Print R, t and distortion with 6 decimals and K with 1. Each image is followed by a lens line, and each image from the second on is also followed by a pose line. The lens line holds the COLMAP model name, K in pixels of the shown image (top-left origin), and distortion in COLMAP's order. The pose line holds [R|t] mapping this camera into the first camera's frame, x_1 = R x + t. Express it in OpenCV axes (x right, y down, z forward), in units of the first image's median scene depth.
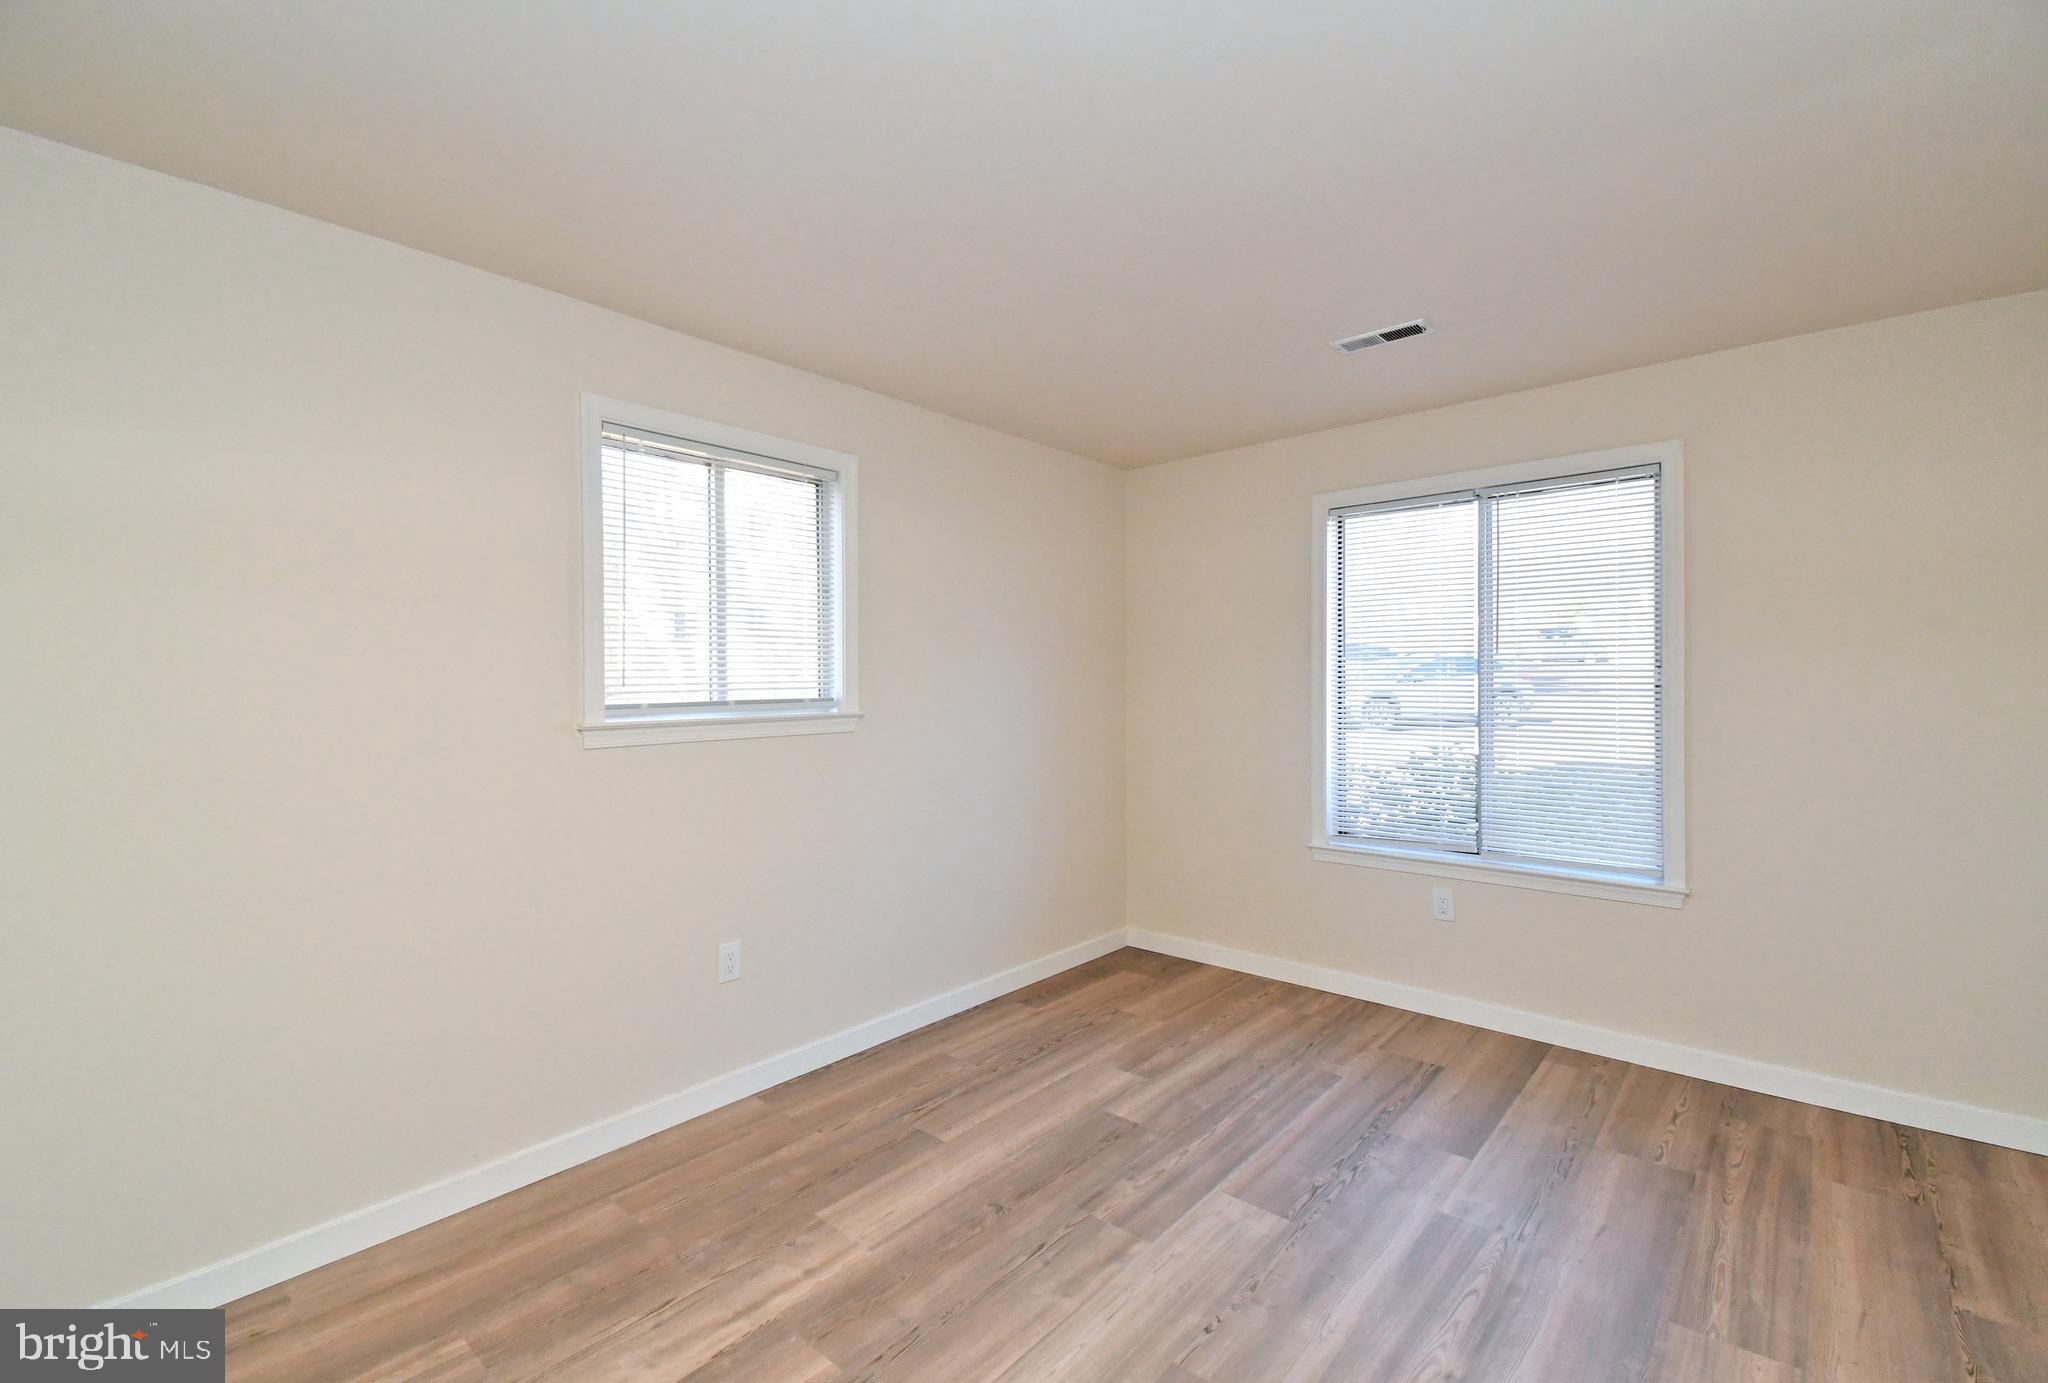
lens RADIAL K [[881.2, 0, 1019.2], [0, 881.2, 688.8], [0, 0, 1]] dist [0.029918, -0.017931]
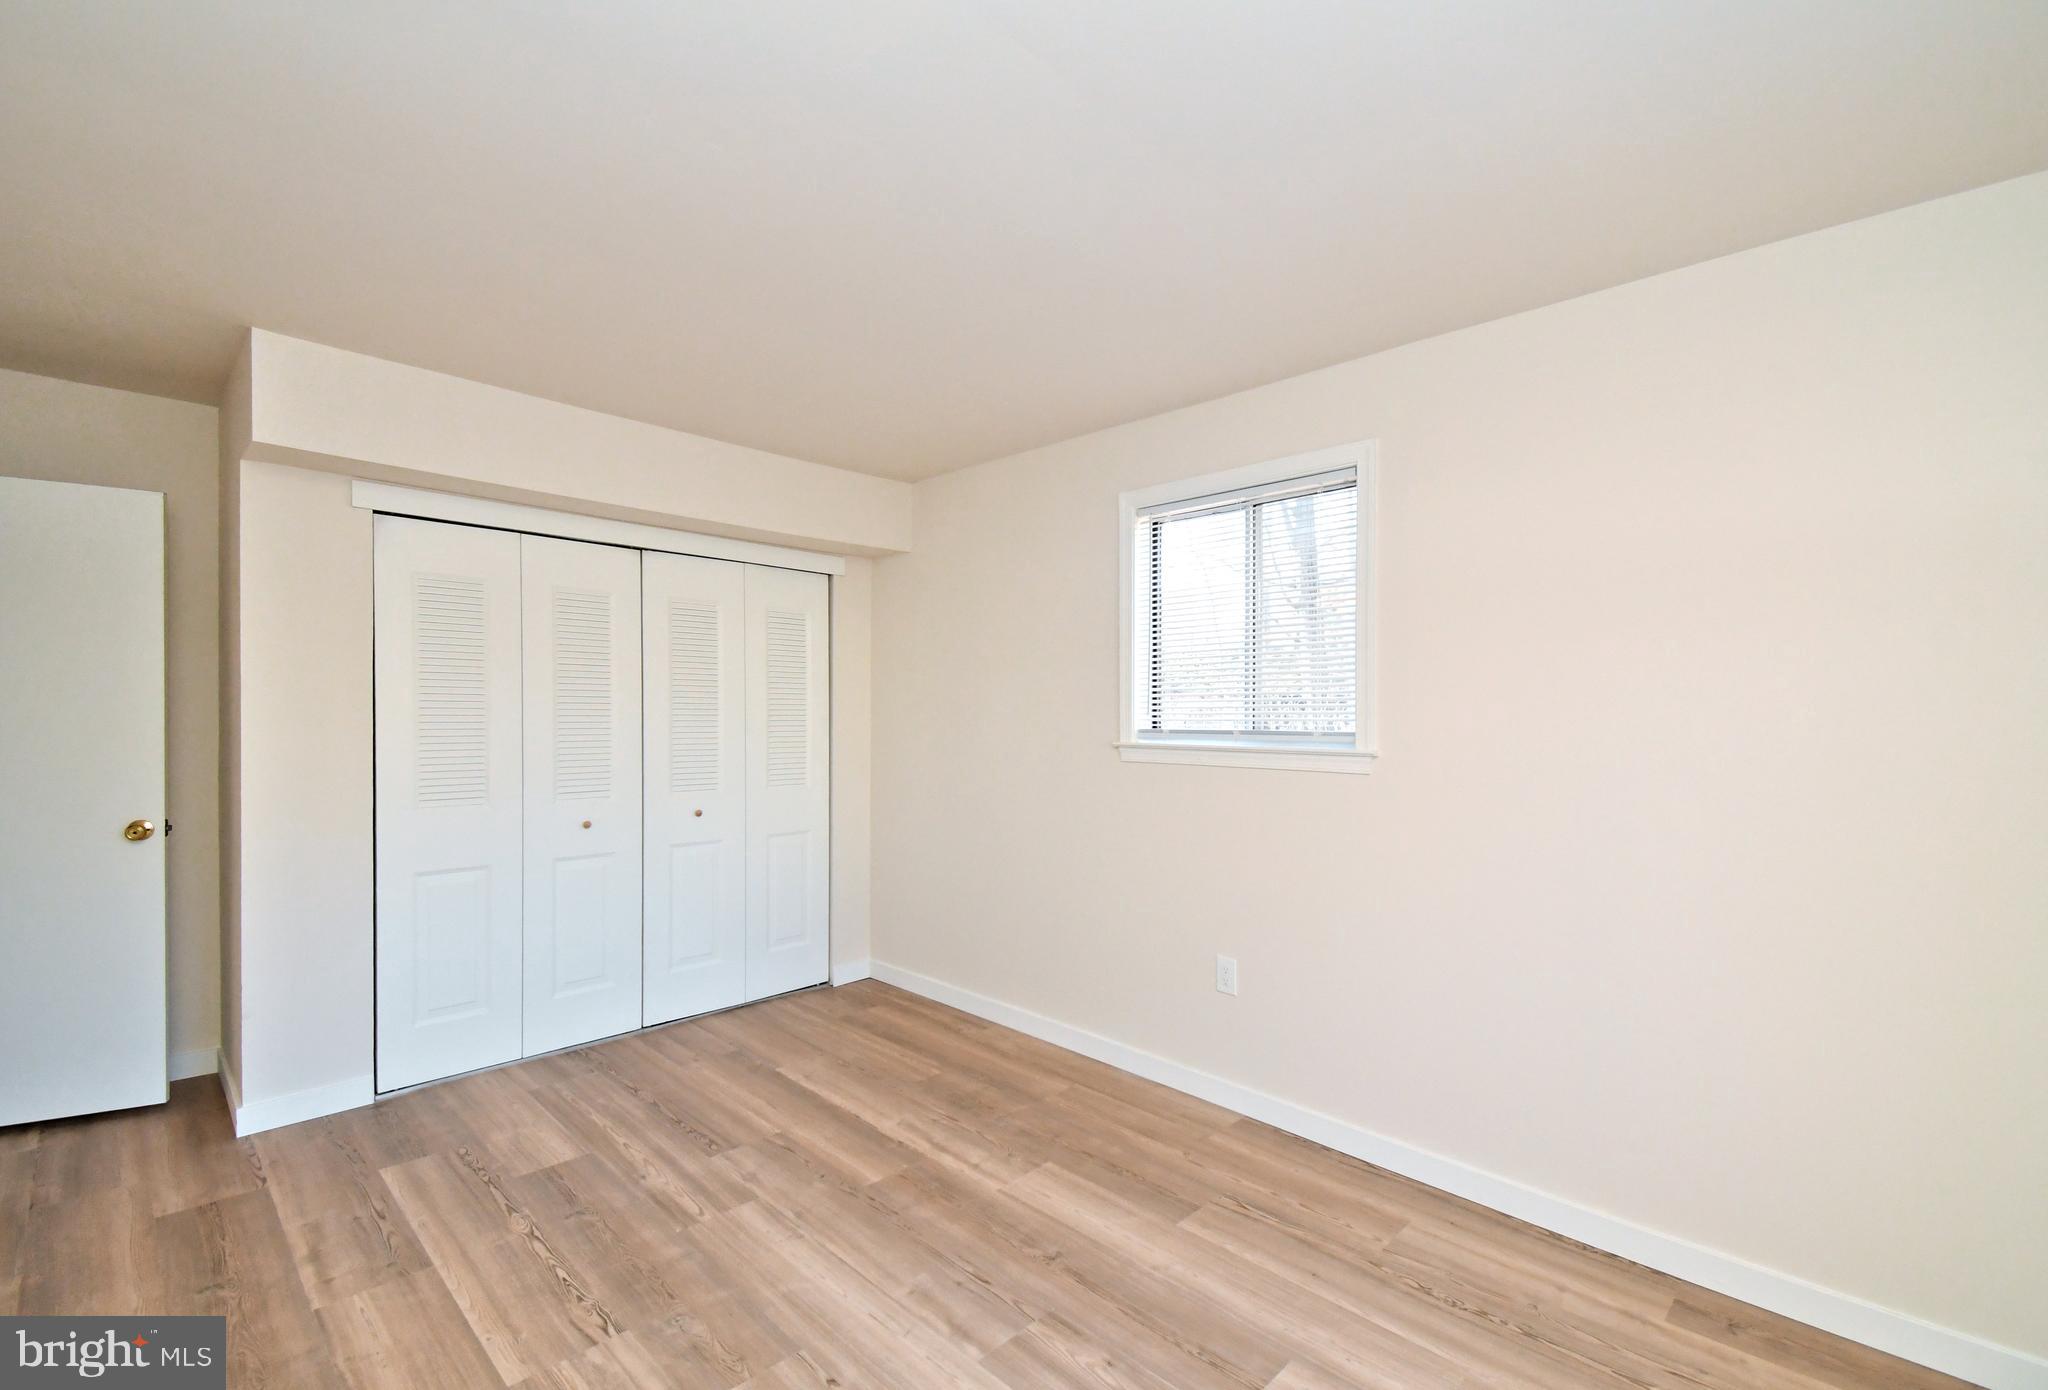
lens RADIAL K [[881.2, 0, 1019.2], [0, 881.2, 692.3], [0, 0, 1]] dist [0.029918, -0.017931]
pose [[-0.048481, -0.014143, -0.998724, 0.837049], [-0.018940, 0.999733, -0.013238, -0.015044], [0.998645, 0.018274, -0.048736, 0.877313]]
